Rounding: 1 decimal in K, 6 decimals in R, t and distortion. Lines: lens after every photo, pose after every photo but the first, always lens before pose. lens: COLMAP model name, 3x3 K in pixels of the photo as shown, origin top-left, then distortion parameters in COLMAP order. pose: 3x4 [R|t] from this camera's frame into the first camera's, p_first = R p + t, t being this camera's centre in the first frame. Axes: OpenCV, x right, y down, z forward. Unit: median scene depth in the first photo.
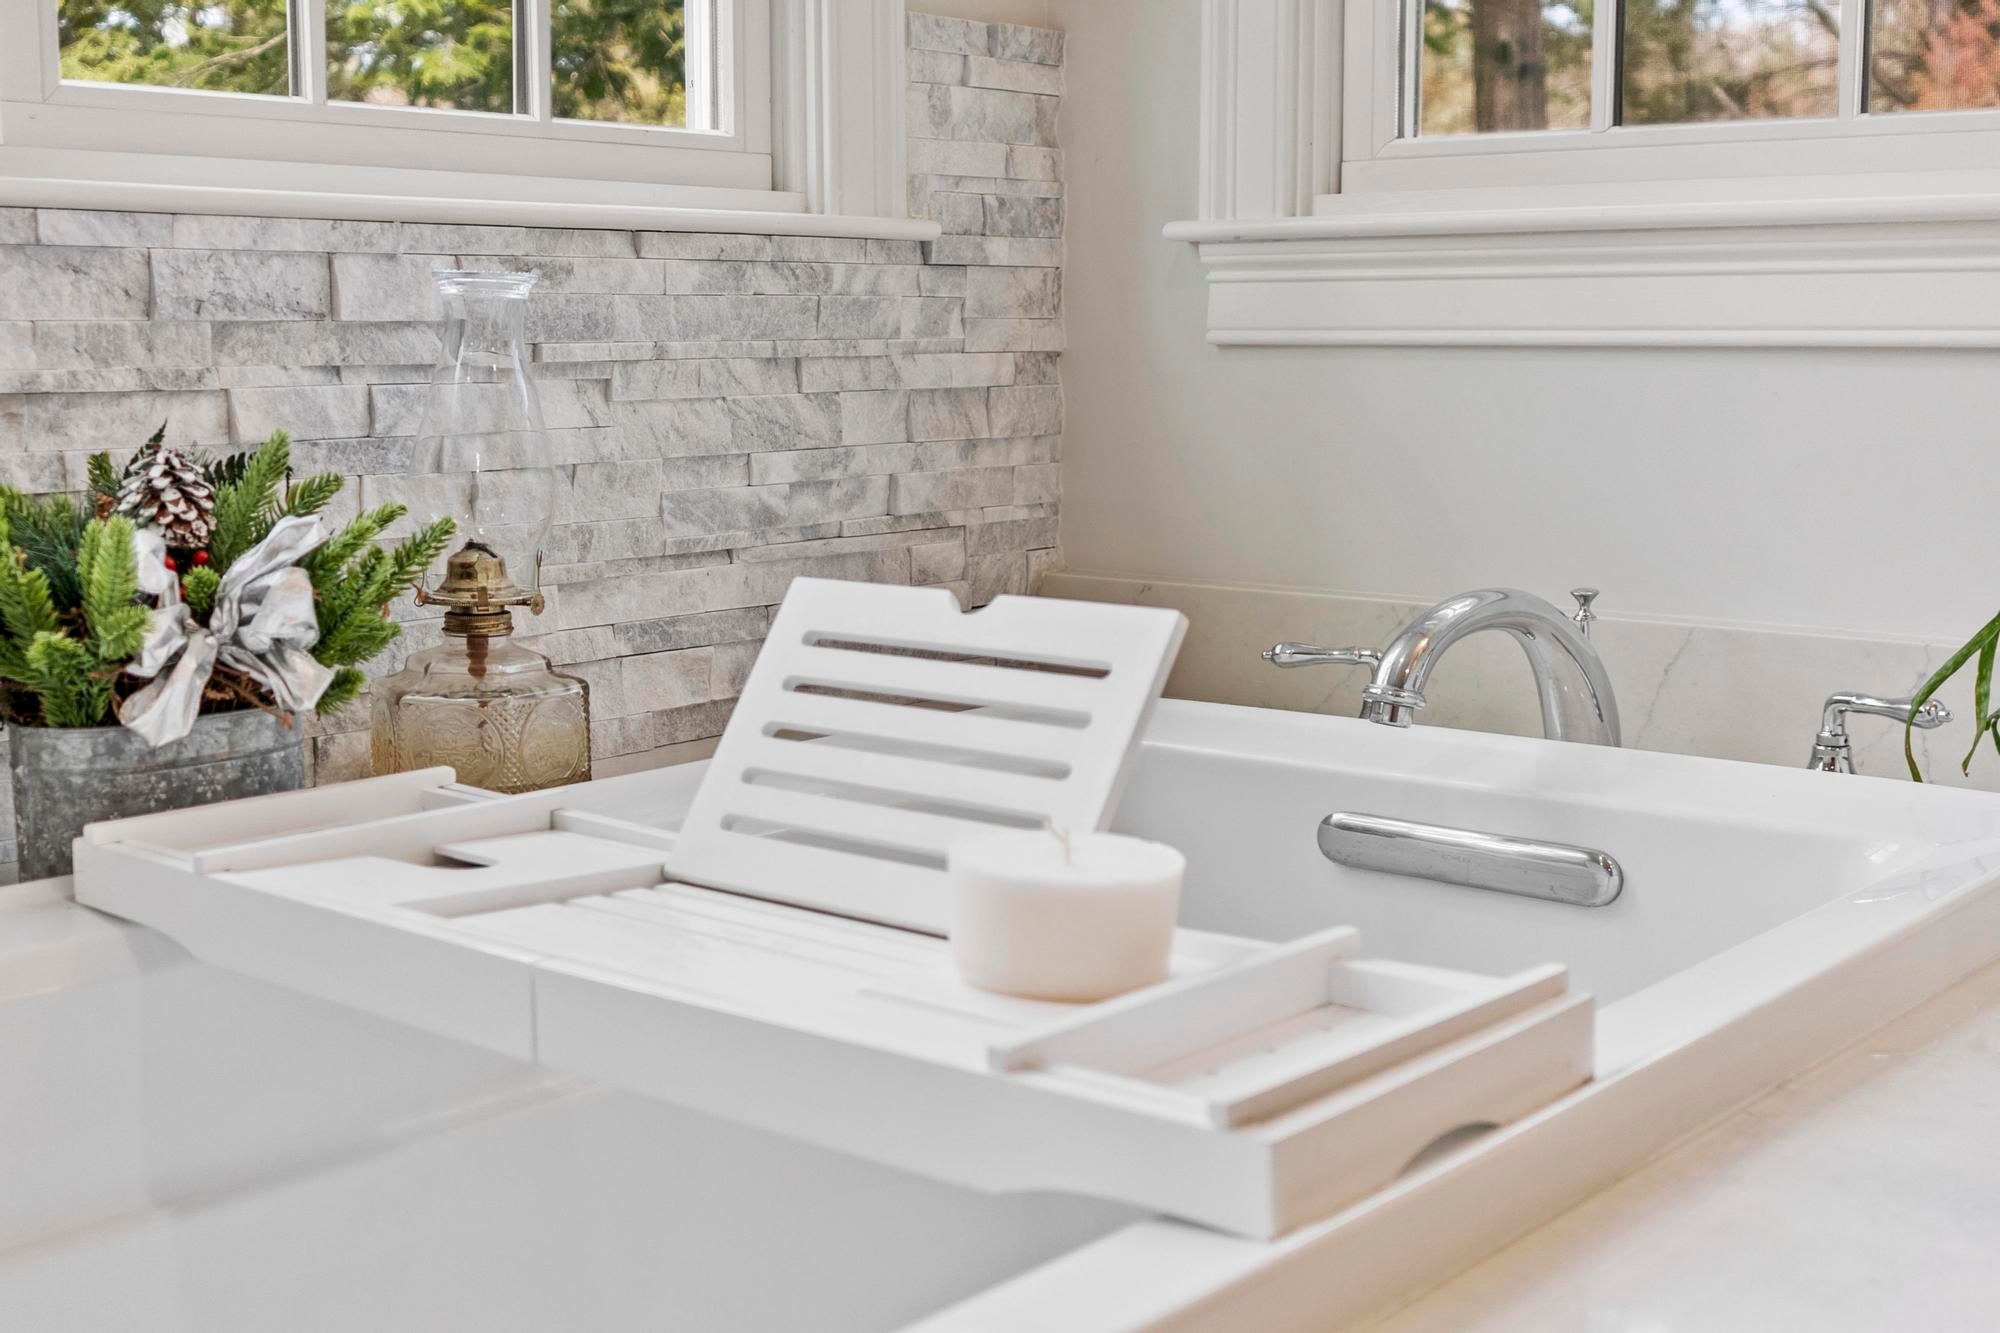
lens RADIAL K [[2594.8, 0, 1000.7], [0, 2594.8, 664.2], [0, 0, 1]] dist [0.035513, 0.000000]
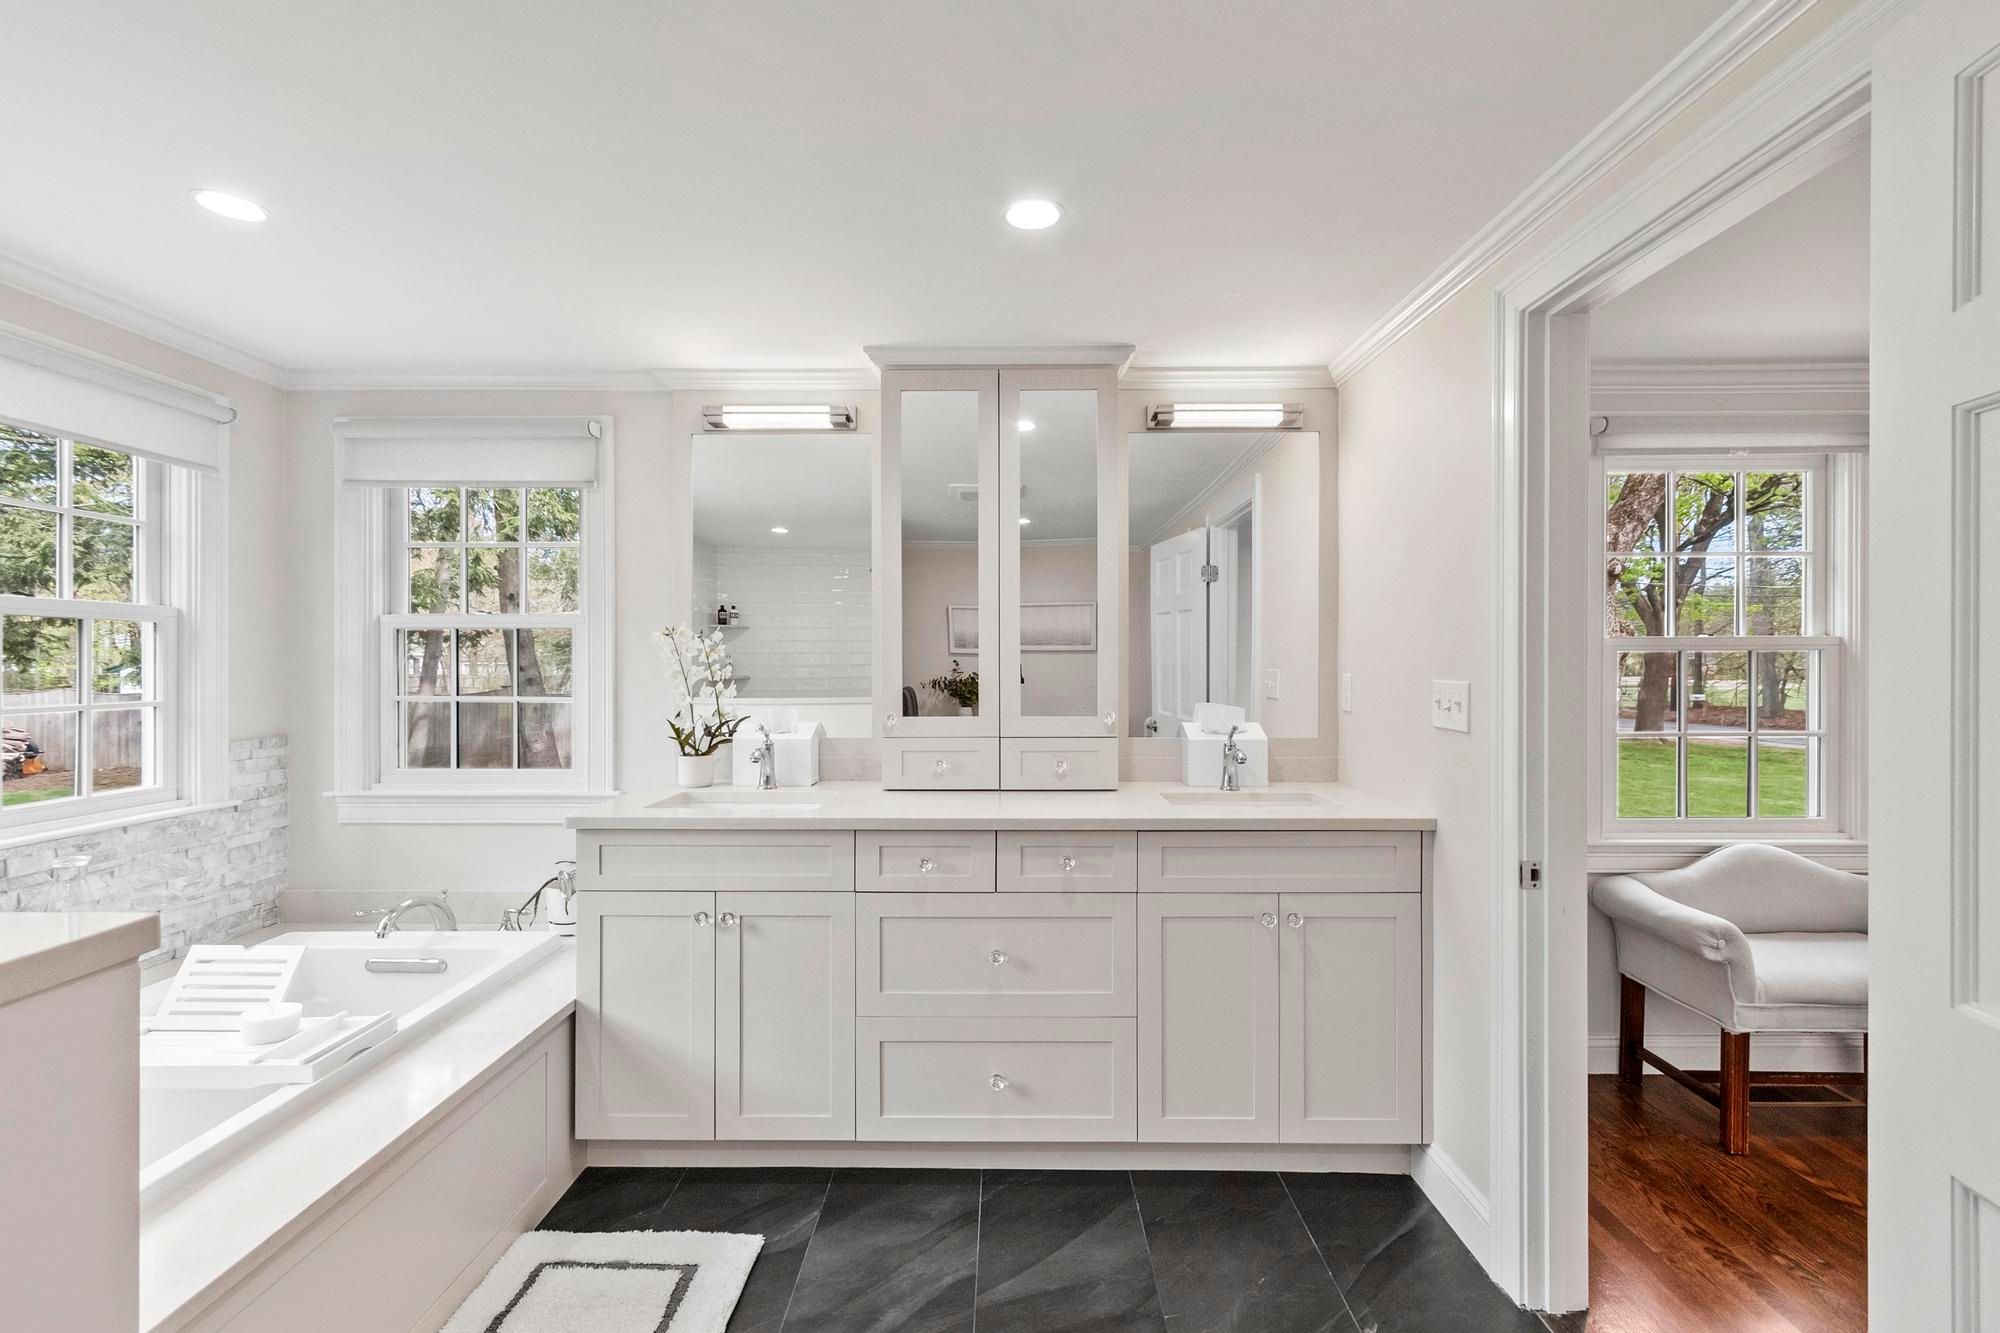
lens RADIAL K [[878.6, 0, 995.3], [0, 878.6, 672.1], [0, 0, 1]] dist [0.002918, 0.002834]
pose [[0.776995, -0.000840, 0.629507, 0.020353], [0.086561, 0.990643, -0.105519, -0.142466], [-0.623528, 0.136479, 0.769797, -0.655845]]
